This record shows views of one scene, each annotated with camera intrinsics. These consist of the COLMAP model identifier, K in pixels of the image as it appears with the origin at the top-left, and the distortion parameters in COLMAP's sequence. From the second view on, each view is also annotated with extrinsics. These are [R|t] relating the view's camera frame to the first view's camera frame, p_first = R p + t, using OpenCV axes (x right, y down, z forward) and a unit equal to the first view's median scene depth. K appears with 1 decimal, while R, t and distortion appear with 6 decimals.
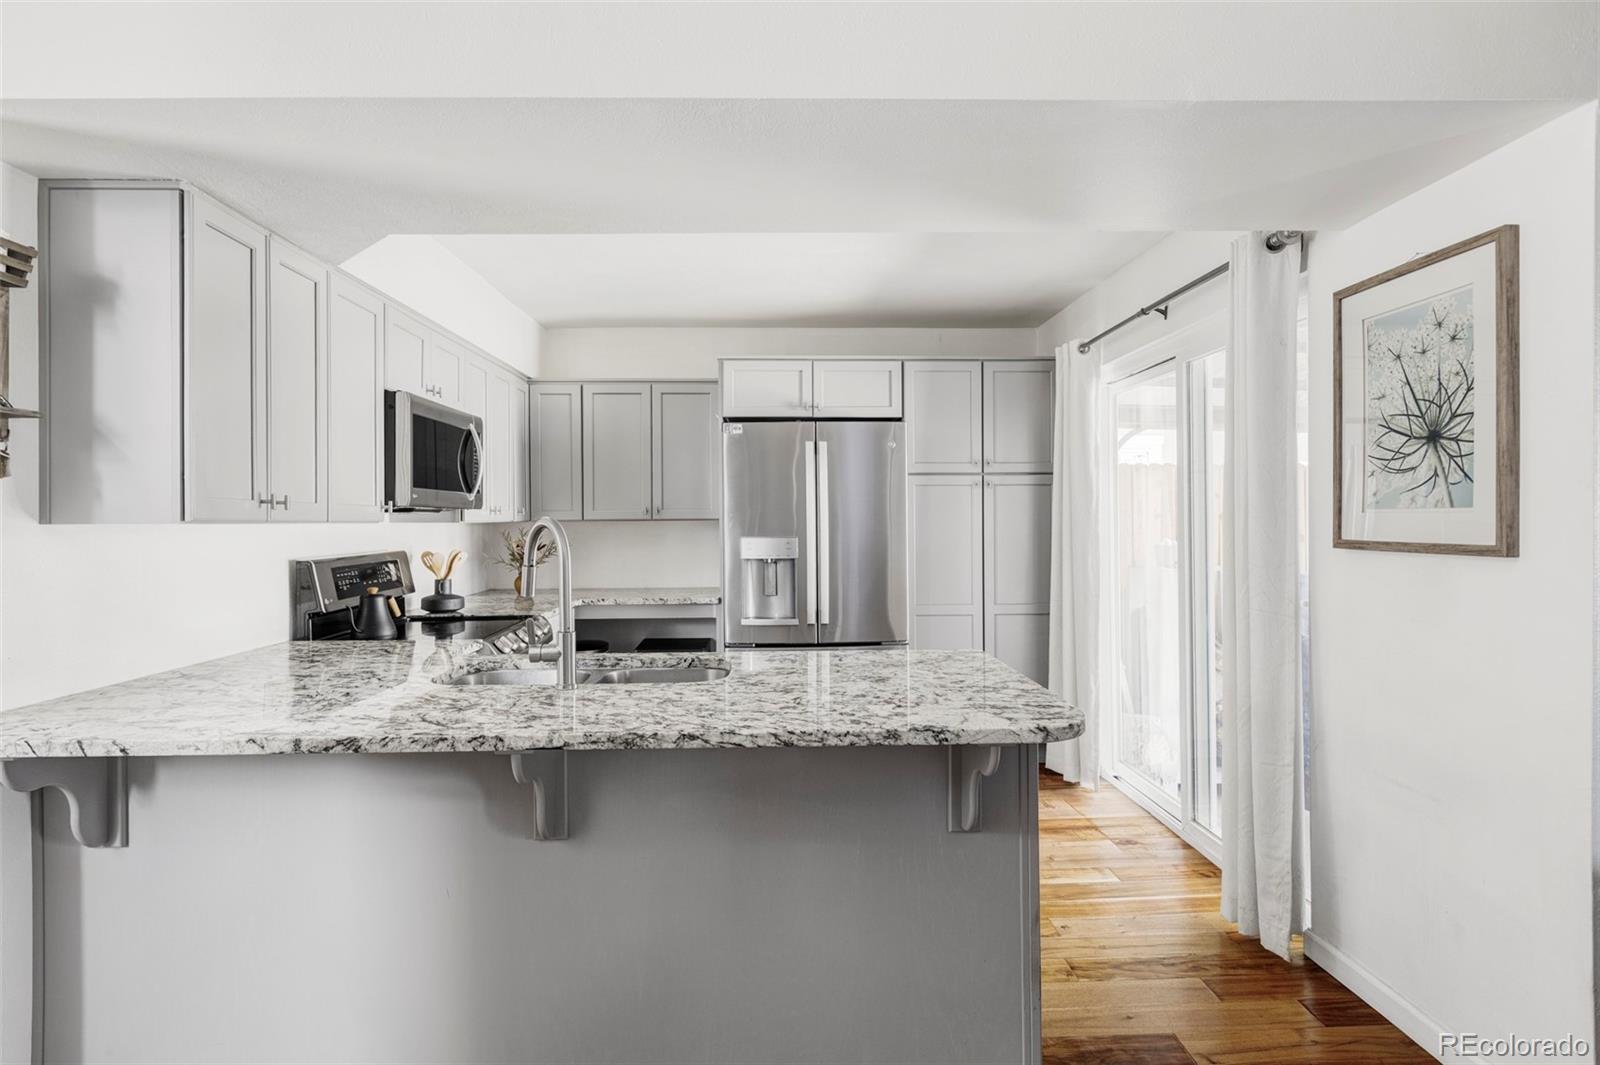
lens RADIAL K [[866.6, 0, 759.0], [0, 866.6, 521.9], [0, 0, 1]] dist [-0.001043, 0.001086]
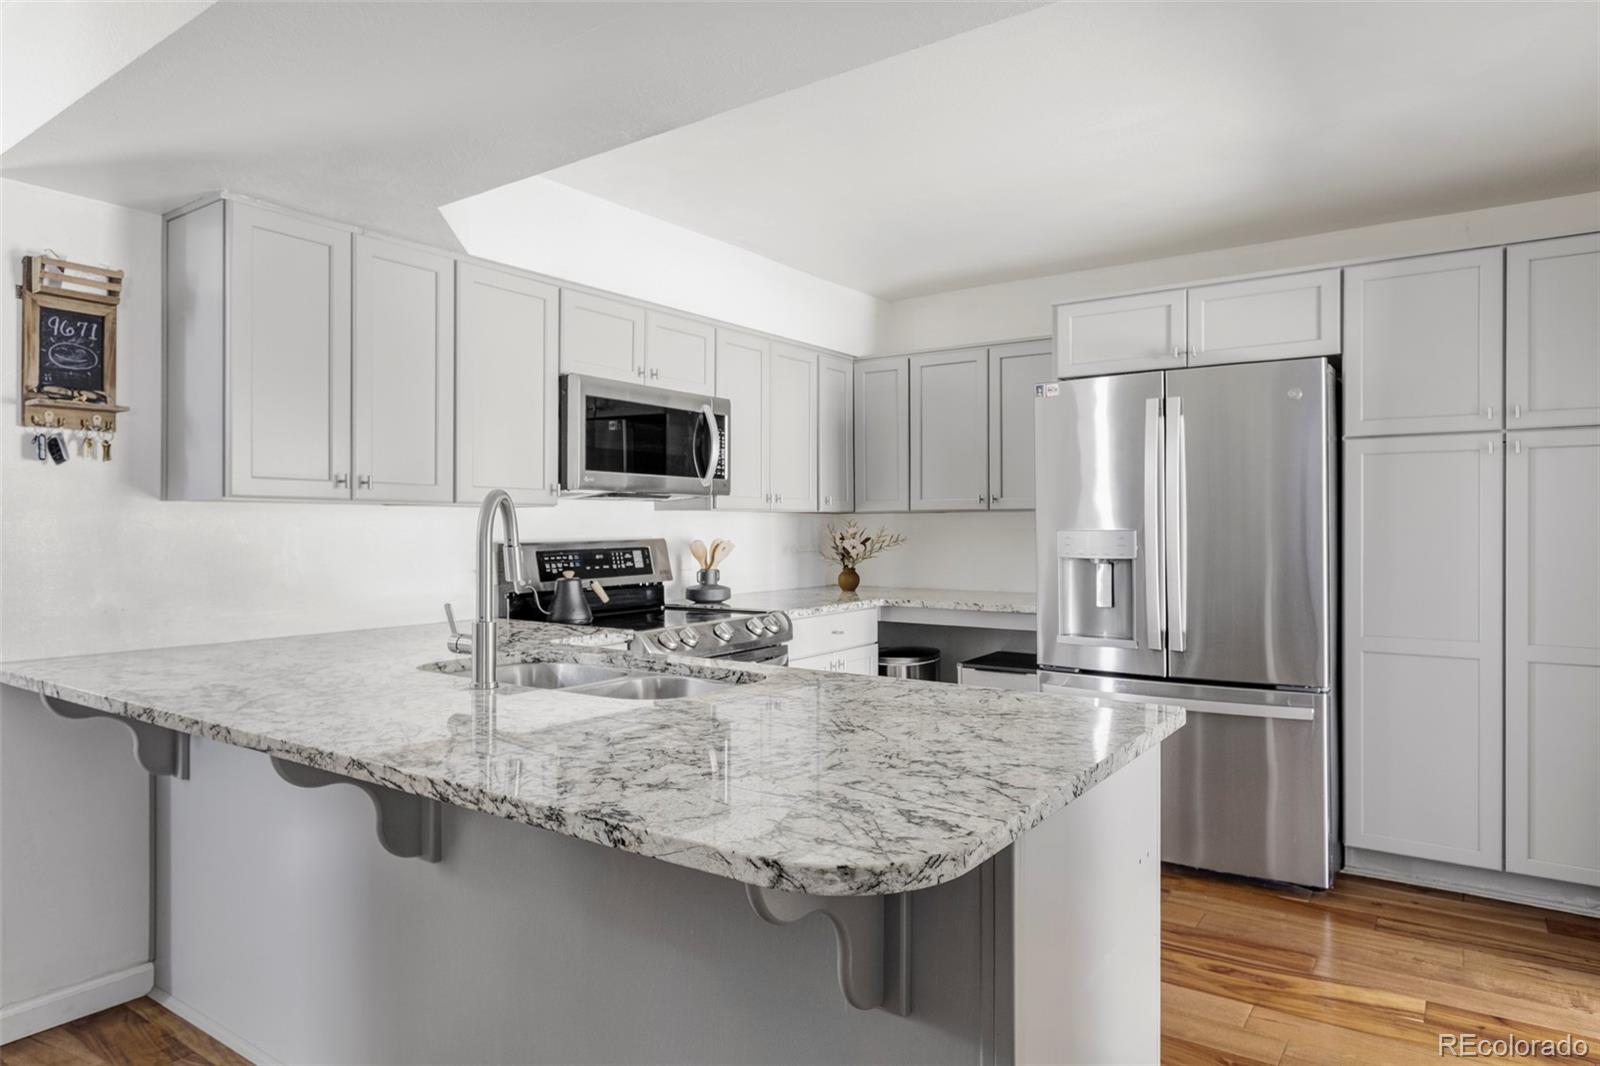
lens RADIAL K [[866.6, 0, 862.4], [0, 866.6, 527.3], [0, 0, 1]] dist [-0.001043, 0.001086]
pose [[0.800340, 0.000736, -0.599545, 0.437854], [-0.002137, 0.999996, -0.001625, 0.025036], [0.599542, 0.002582, 0.800339, 0.396107]]
